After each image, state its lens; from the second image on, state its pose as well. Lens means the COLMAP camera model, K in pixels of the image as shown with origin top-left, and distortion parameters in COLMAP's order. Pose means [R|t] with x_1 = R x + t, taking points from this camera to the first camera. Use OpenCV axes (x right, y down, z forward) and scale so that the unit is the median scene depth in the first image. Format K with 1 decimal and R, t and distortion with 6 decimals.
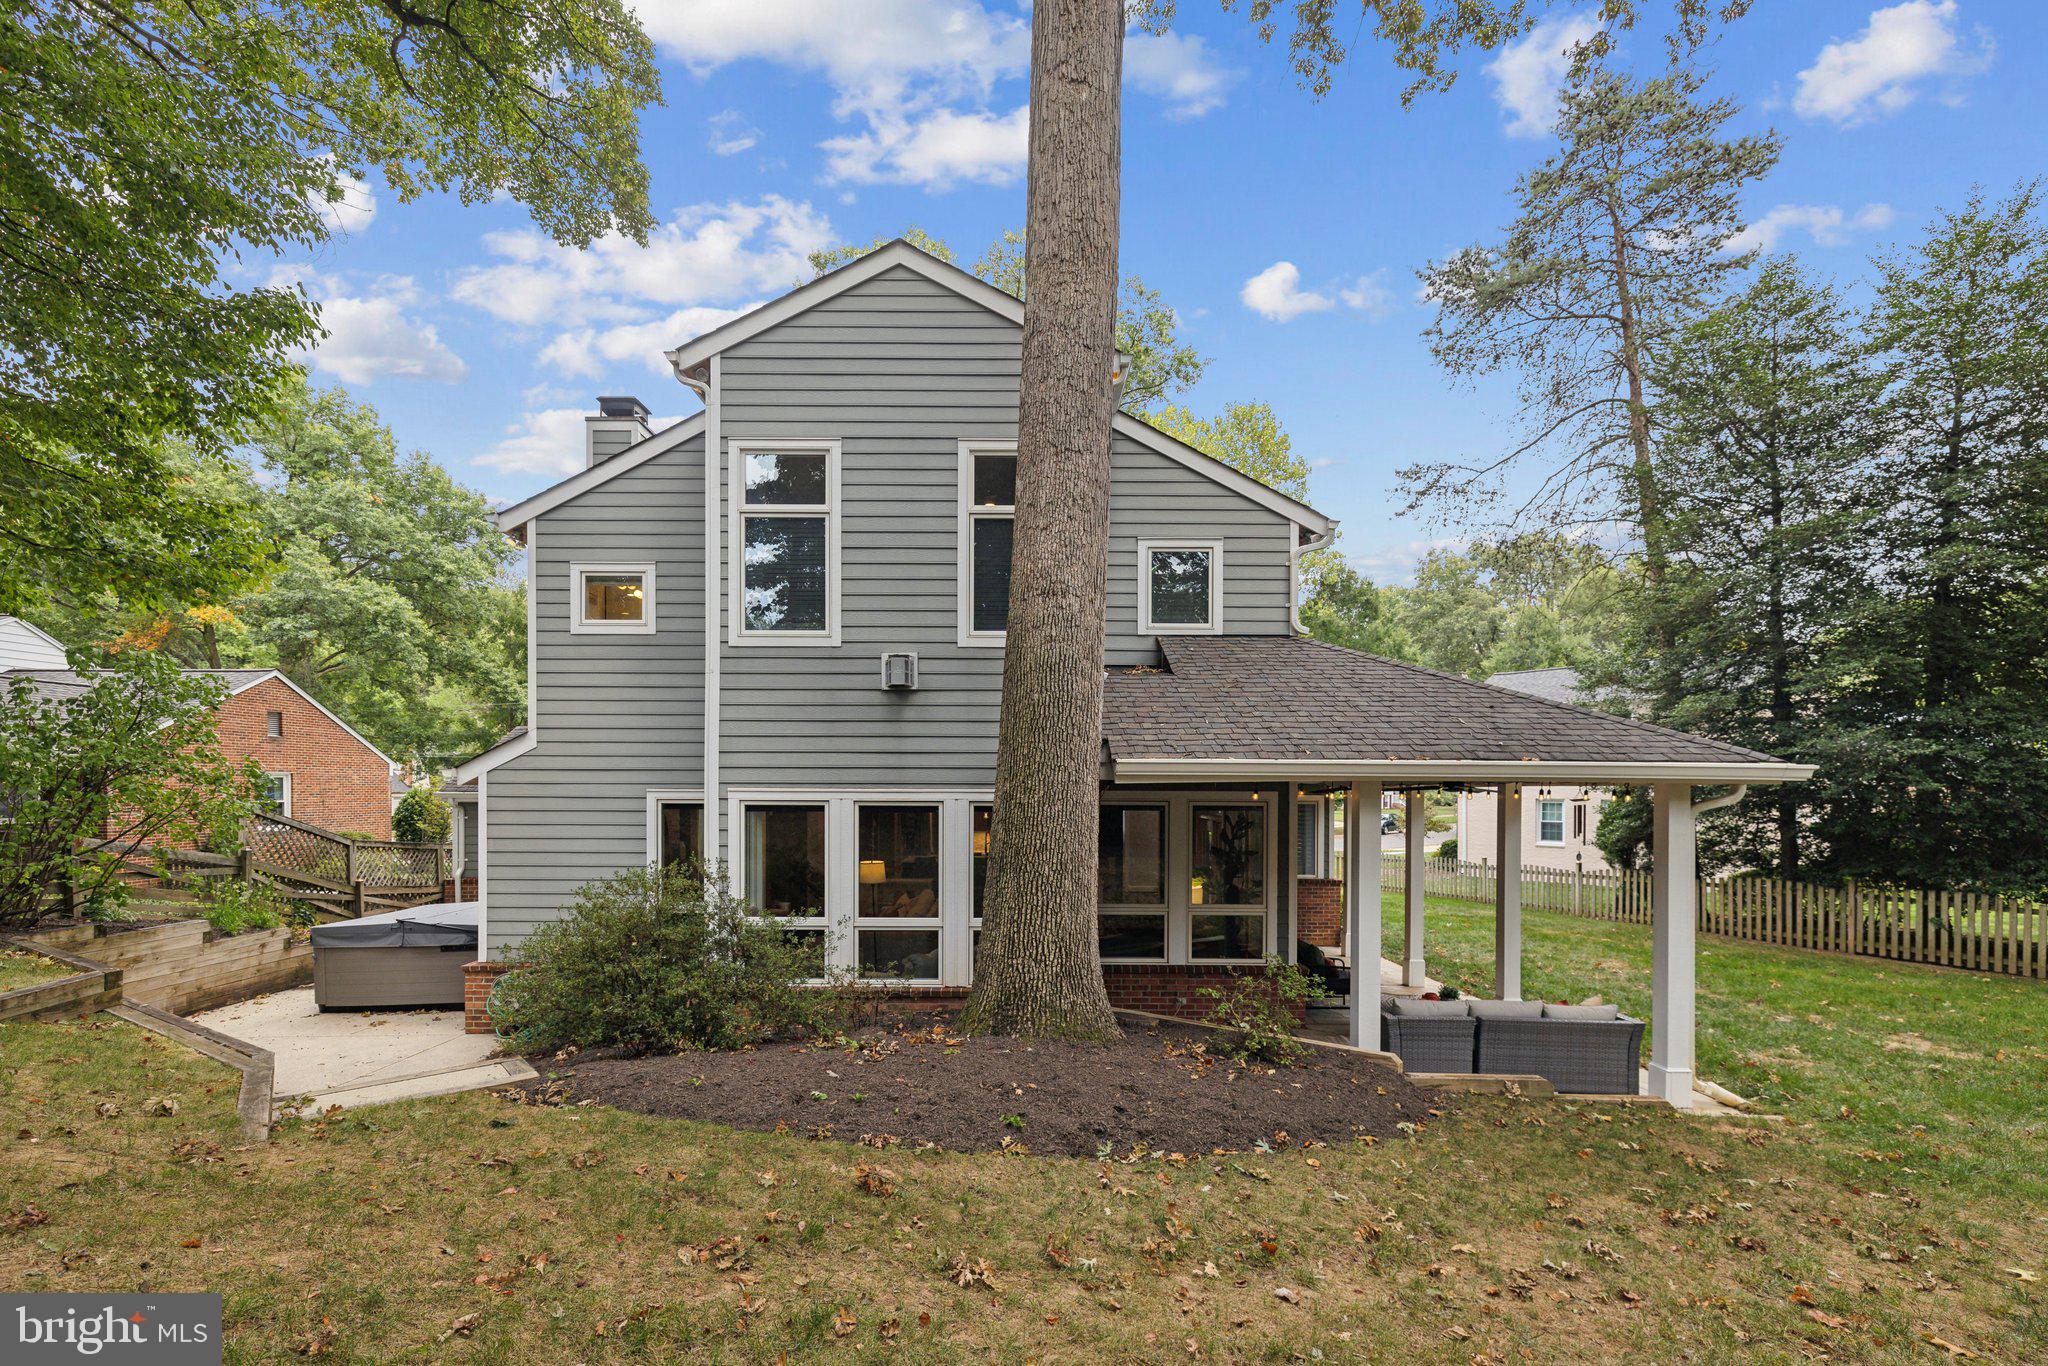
lens RADIAL K [[876.5, 0, 923.0], [0, 876.5, 776.6], [0, 0, 1]] dist [0.004125, 0.000711]
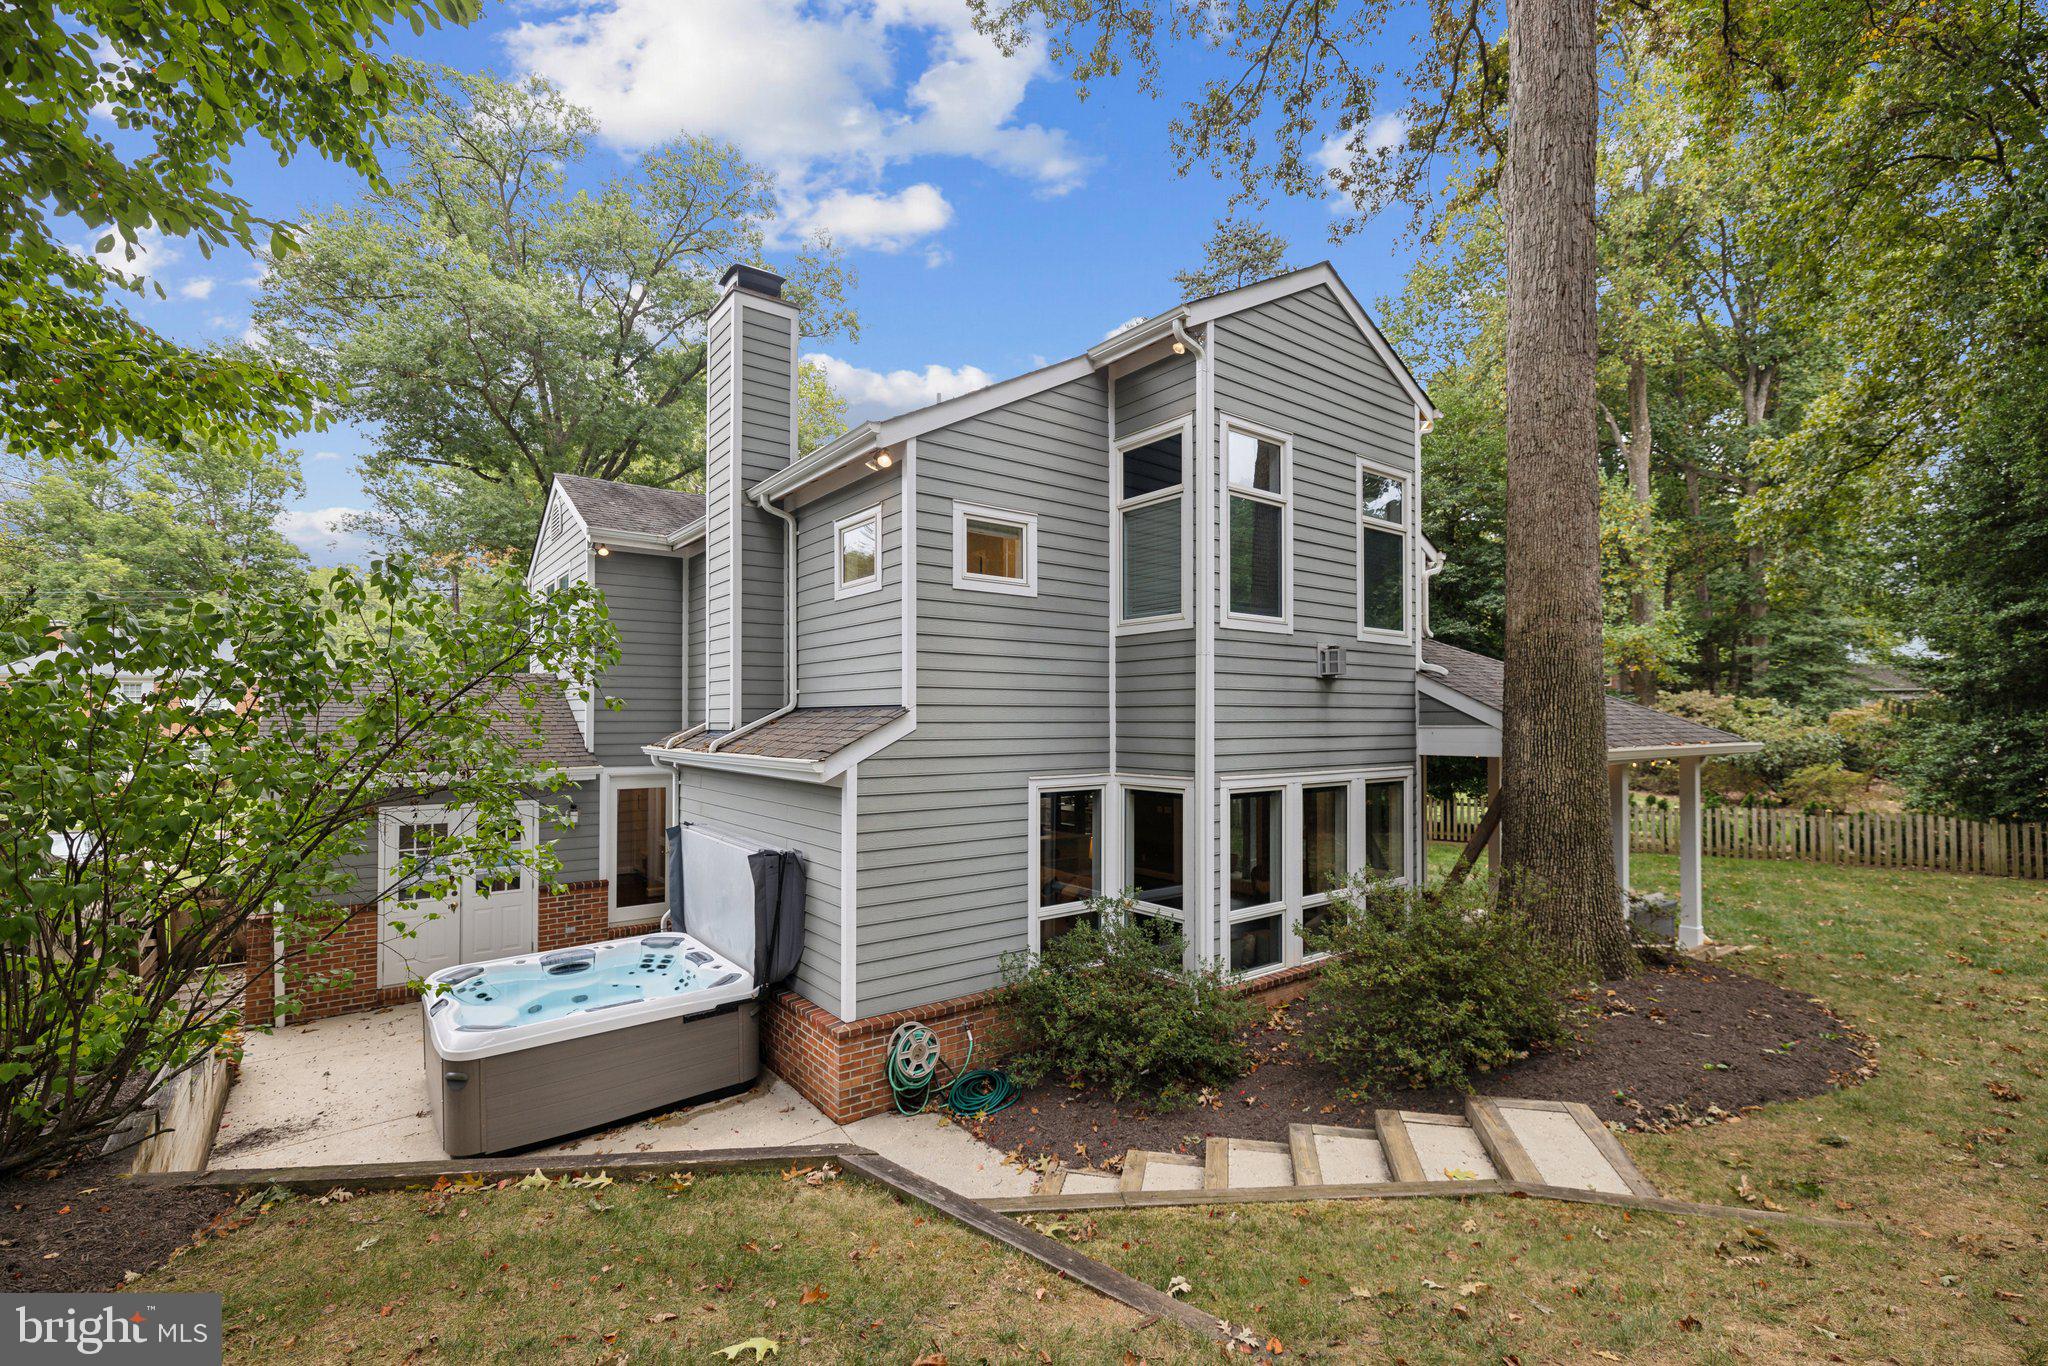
lens RADIAL K [[876.5, 0, 1016.8], [0, 876.5, 698.3], [0, 0, 1]] dist [0.004125, 0.000711]
pose [[0.798076, 0.009628, 0.602480, -0.970914], [0.001074, 0.999848, -0.017401, -0.055668], [-0.602556, 0.014535, 0.797944, 0.373858]]
